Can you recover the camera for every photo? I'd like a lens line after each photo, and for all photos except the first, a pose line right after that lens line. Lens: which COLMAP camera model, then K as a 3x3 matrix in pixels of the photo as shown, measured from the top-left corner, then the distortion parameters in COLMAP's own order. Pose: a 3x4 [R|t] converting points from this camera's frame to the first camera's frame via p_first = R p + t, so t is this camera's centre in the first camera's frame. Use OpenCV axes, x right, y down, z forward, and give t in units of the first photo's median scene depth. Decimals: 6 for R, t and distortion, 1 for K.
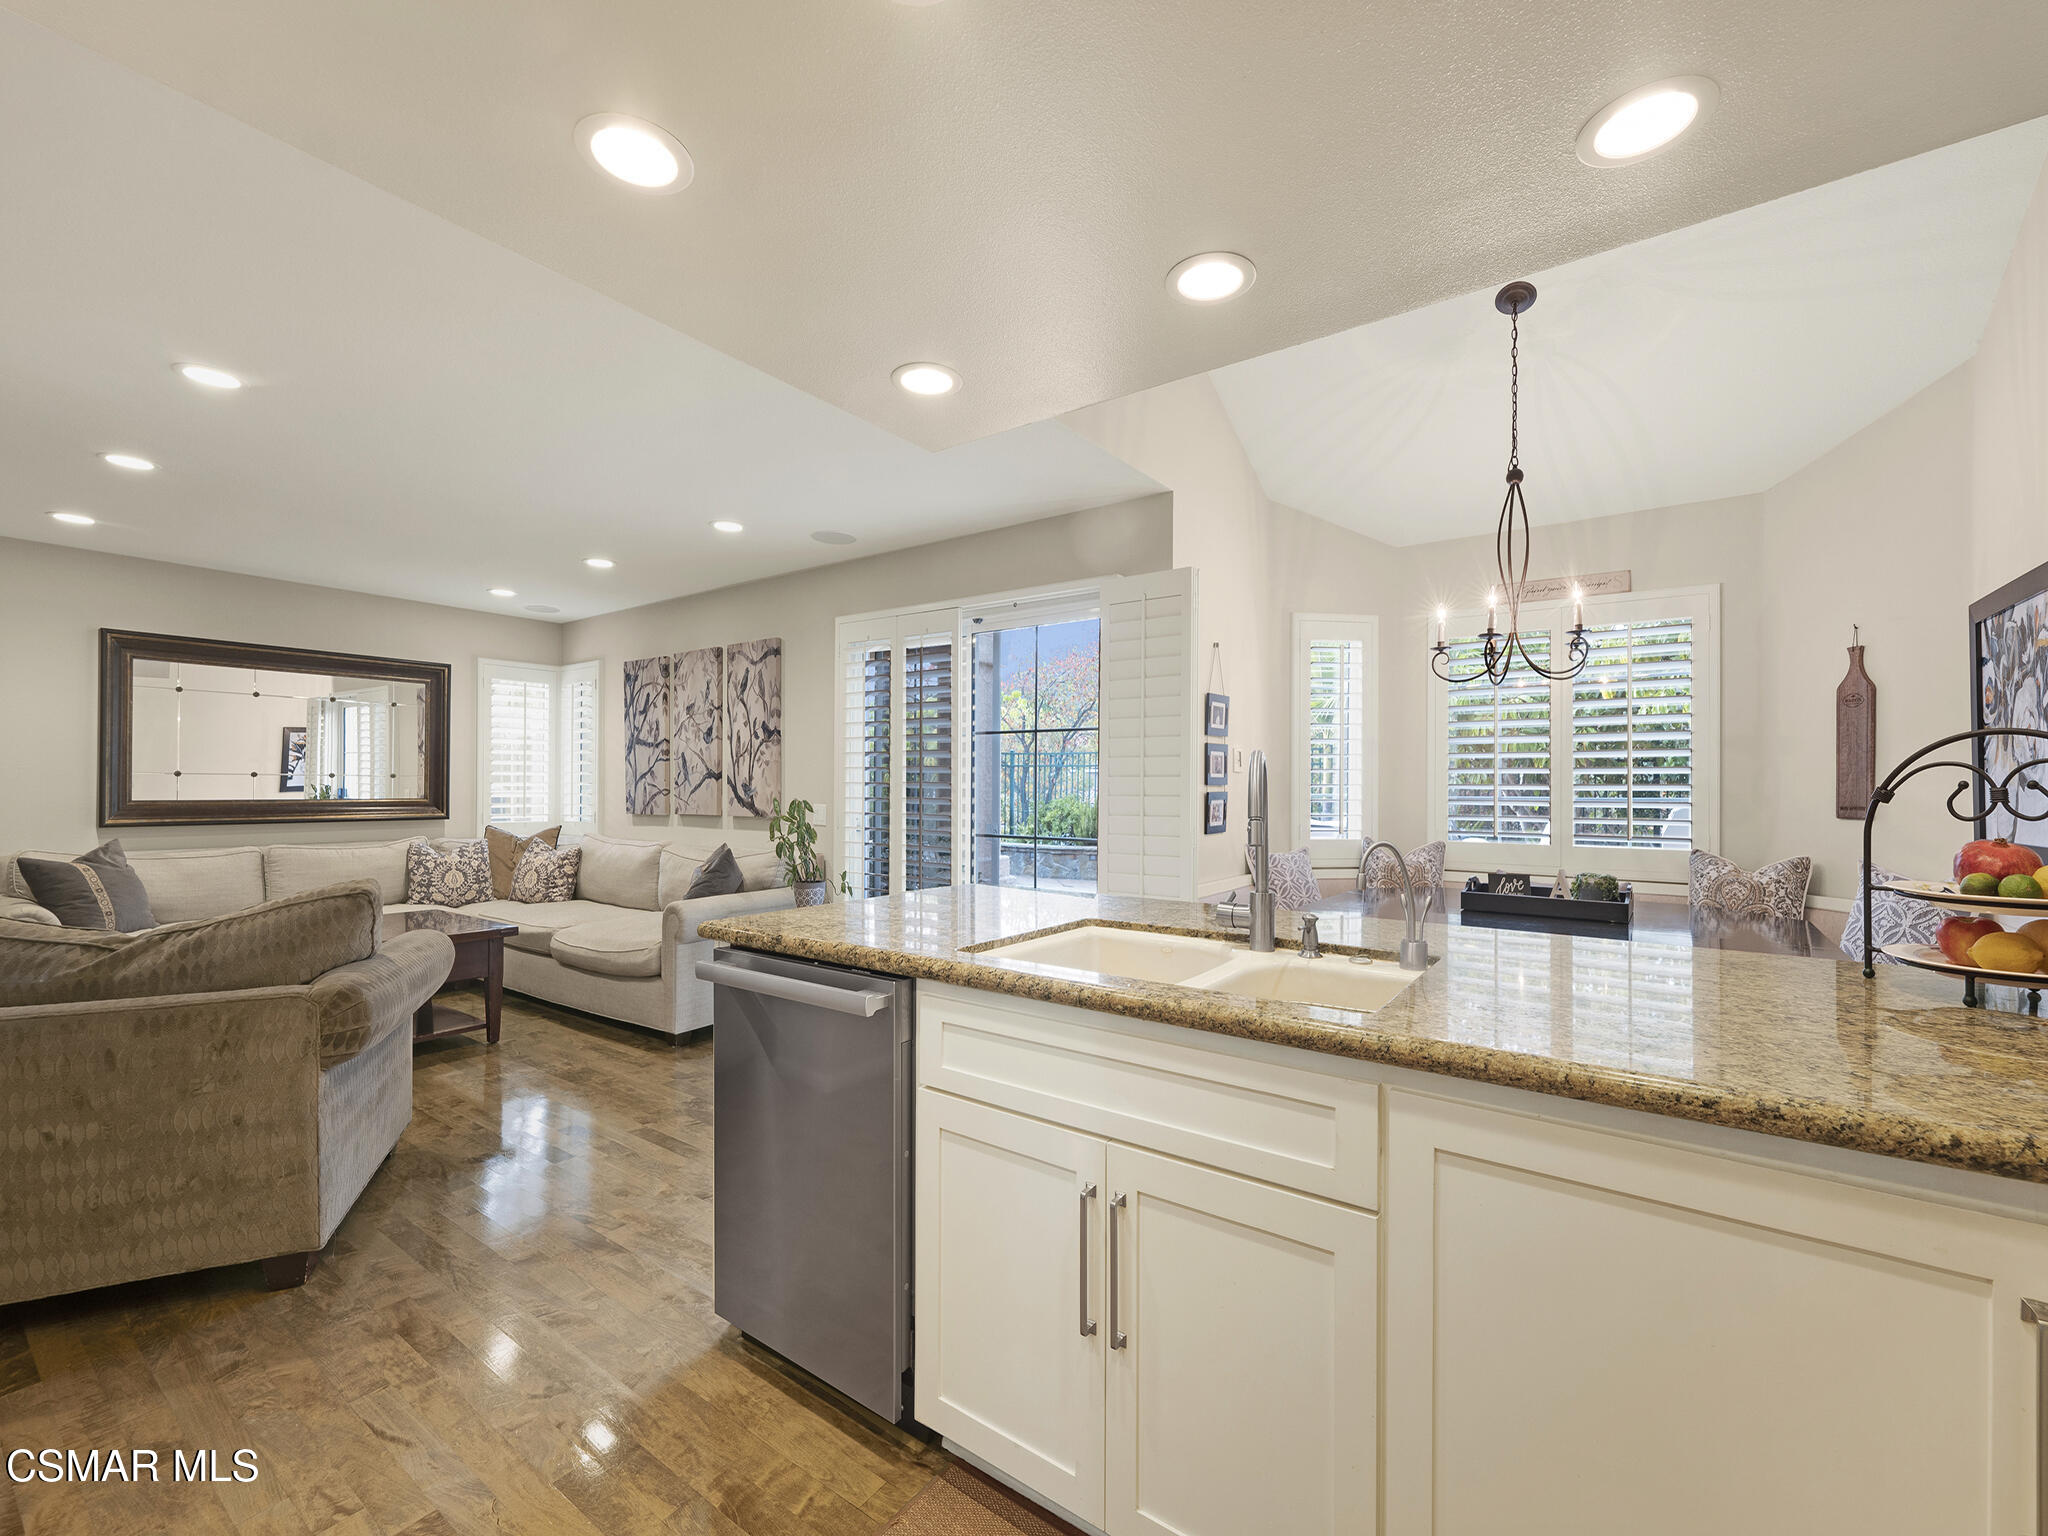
lens RADIAL K [[865.3, 0, 1019.5], [0, 865.3, 778.9], [0, 0, 1]] dist [-0.000077, 0.000236]
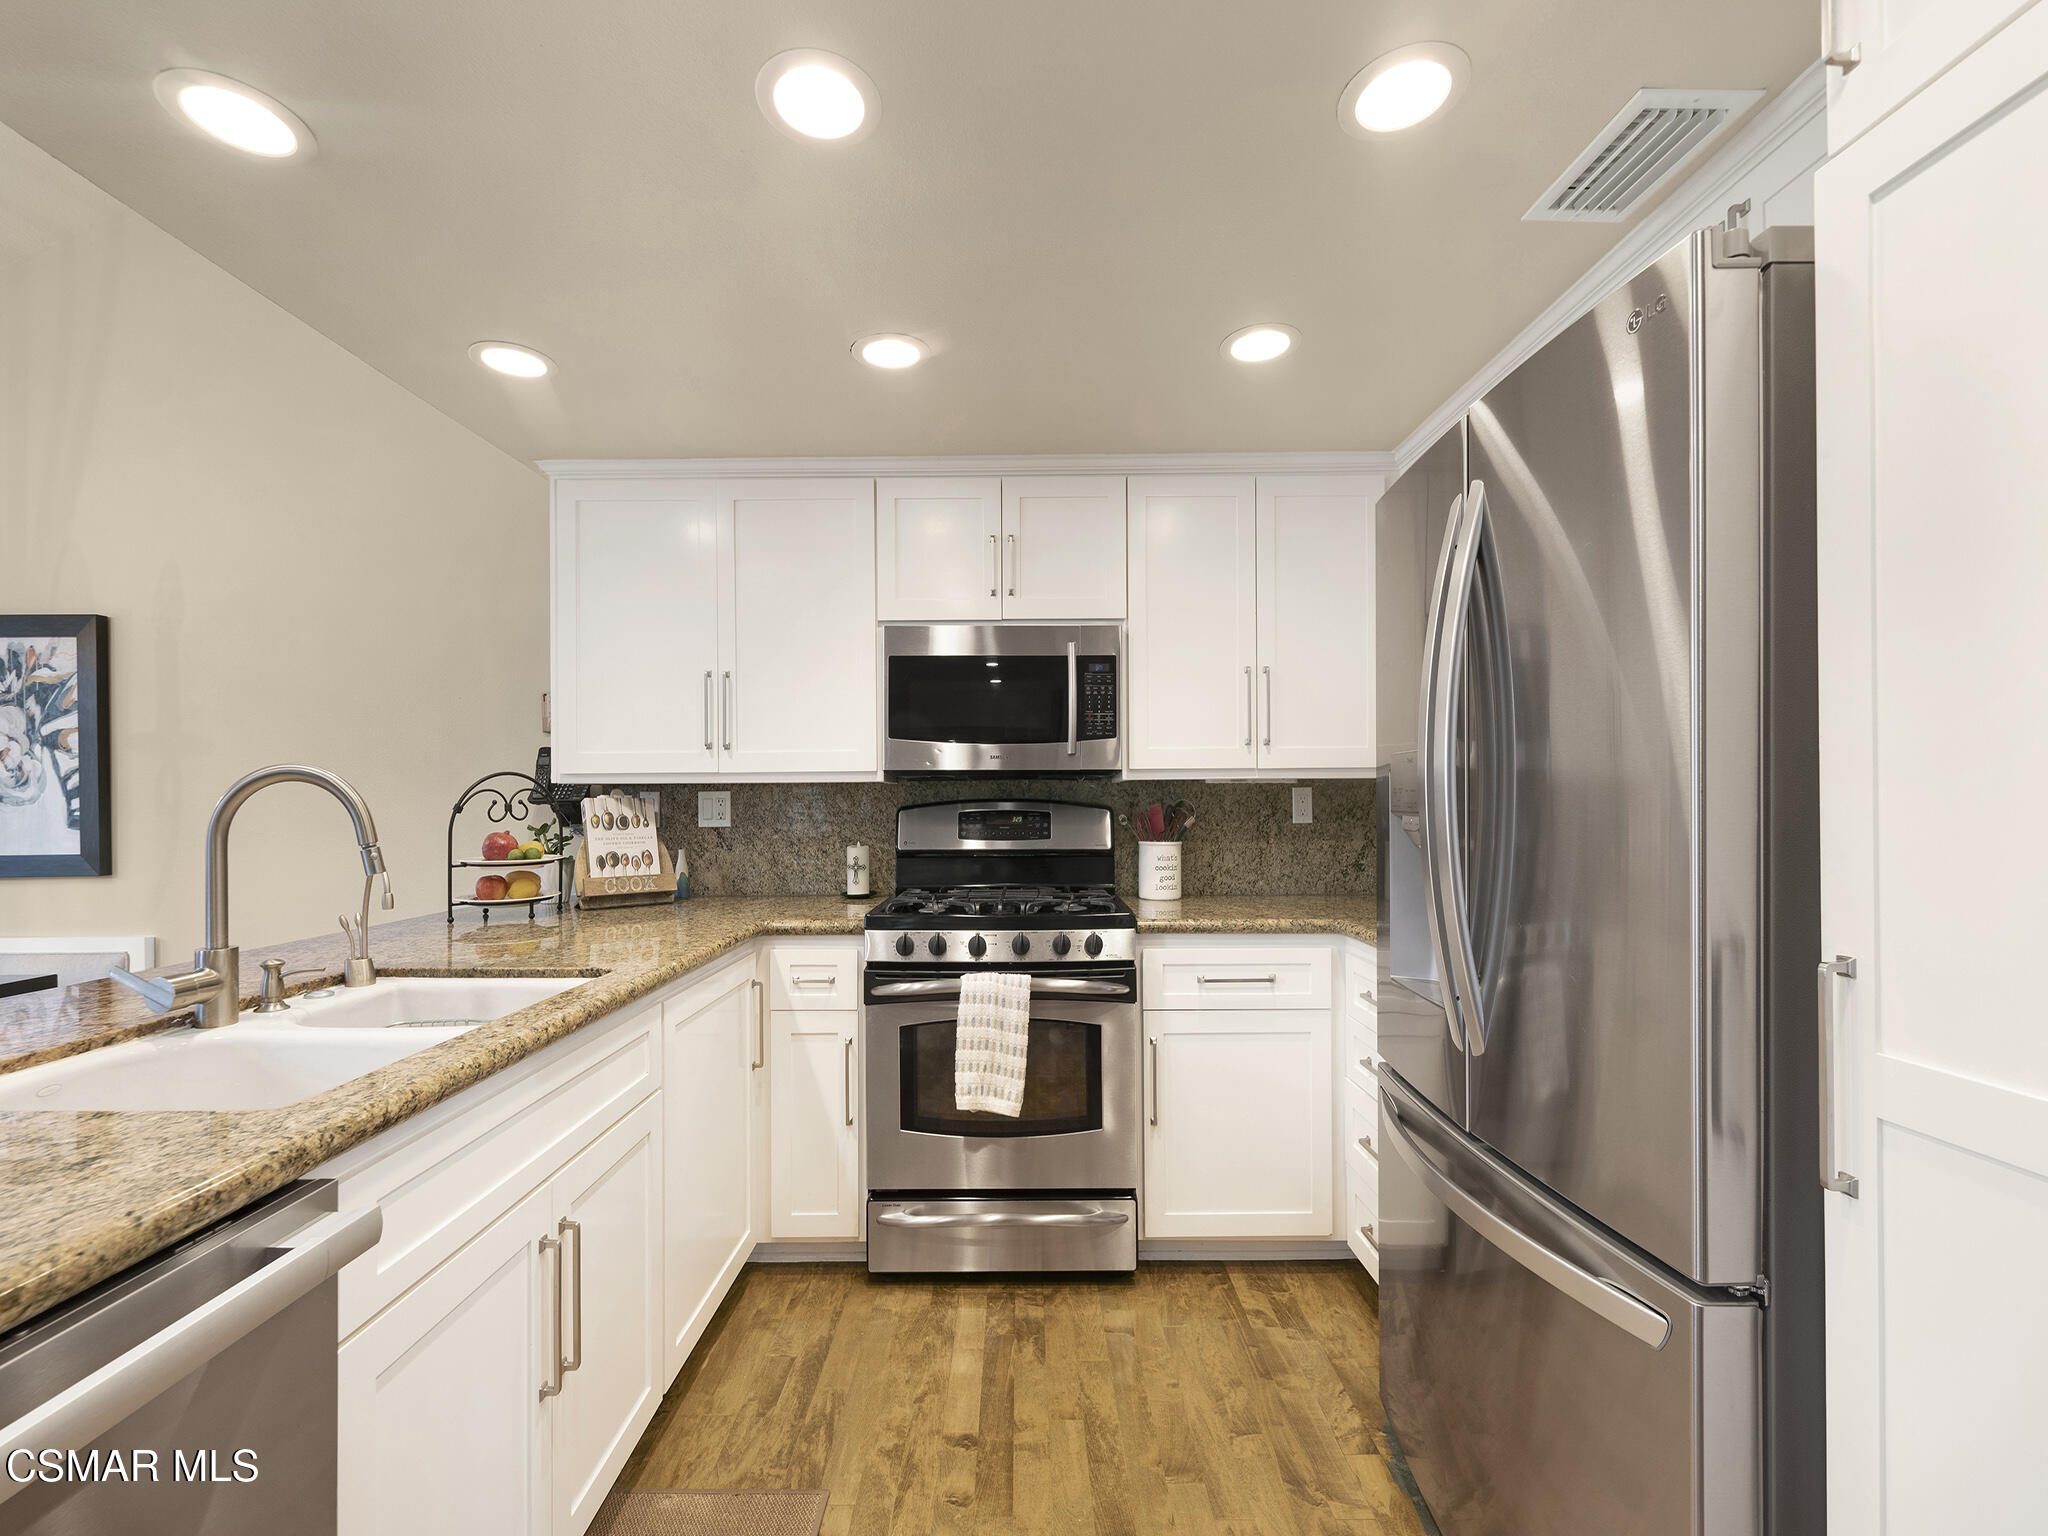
lens RADIAL K [[861.0, 0, 1018.1], [0, 861.0, 797.7], [0, 0, 1]] dist [0.001949, 0.000241]
pose [[-0.590901, -0.000261, 0.806744, -0.402809], [-0.004193, 0.999987, -0.002747, -0.000759], [-0.806733, -0.005006, -0.590895, 0.477350]]
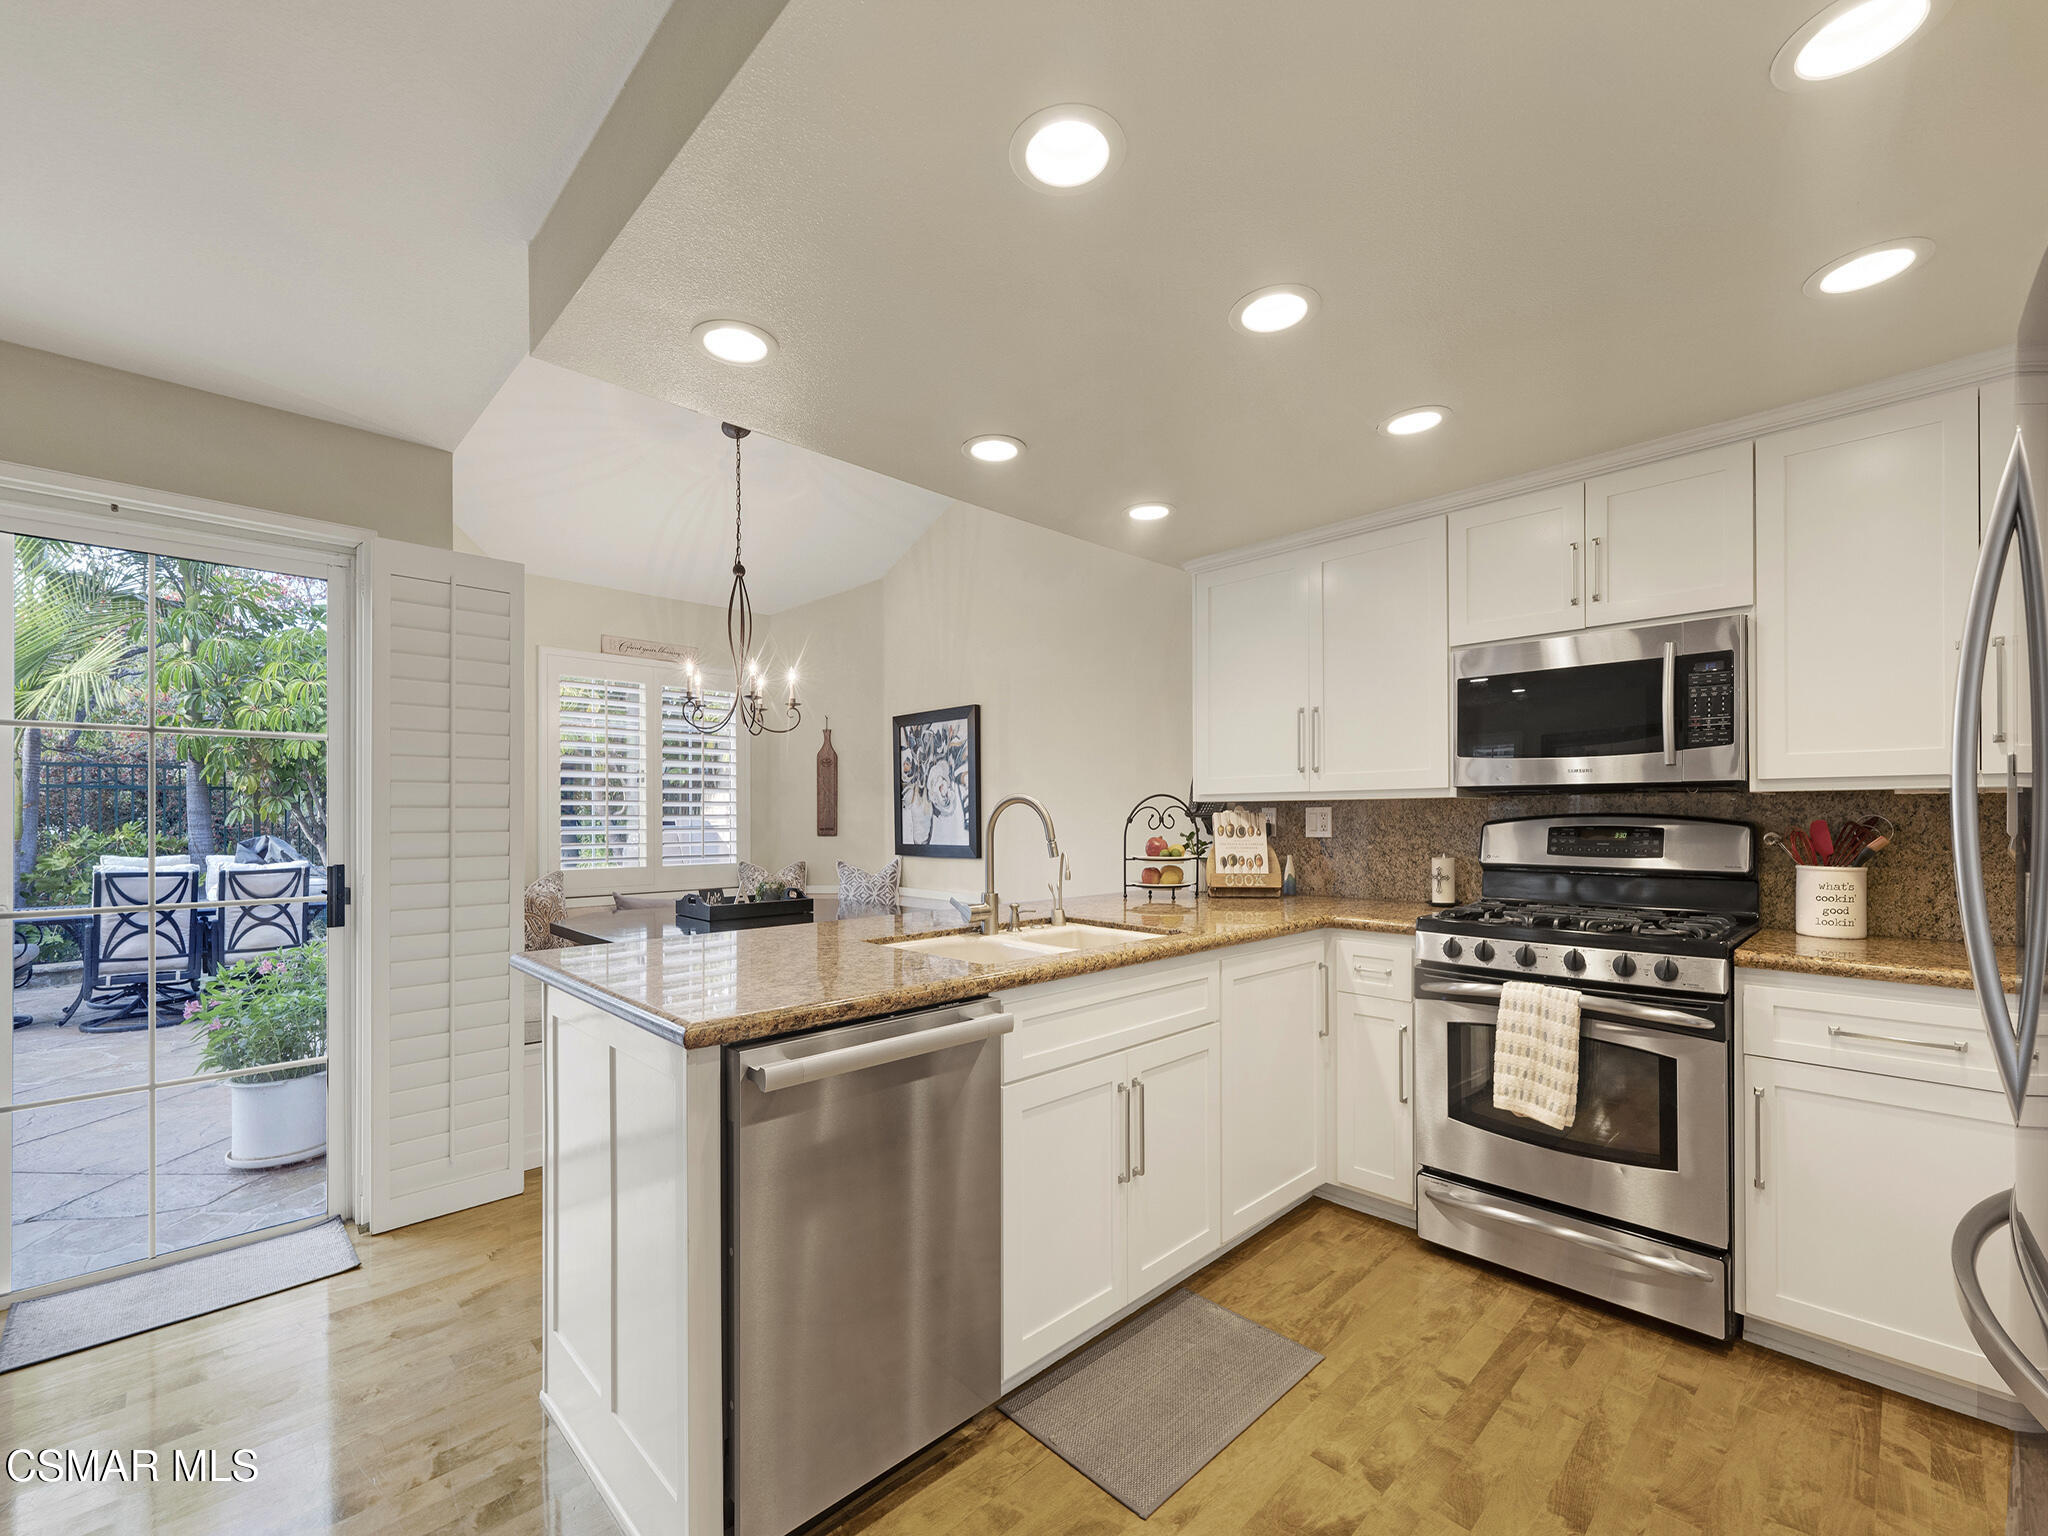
lens RADIAL K [[866.0, 0, 1023.1], [0, 866.0, 816.7], [0, 0, 1]] dist [0.000082, 0.000197]
pose [[0.166372, -0.005909, 0.986045, -0.599328], [-0.004401, 0.999968, 0.006735, -0.002127], [-0.986053, -0.005460, 0.166340, 0.384918]]
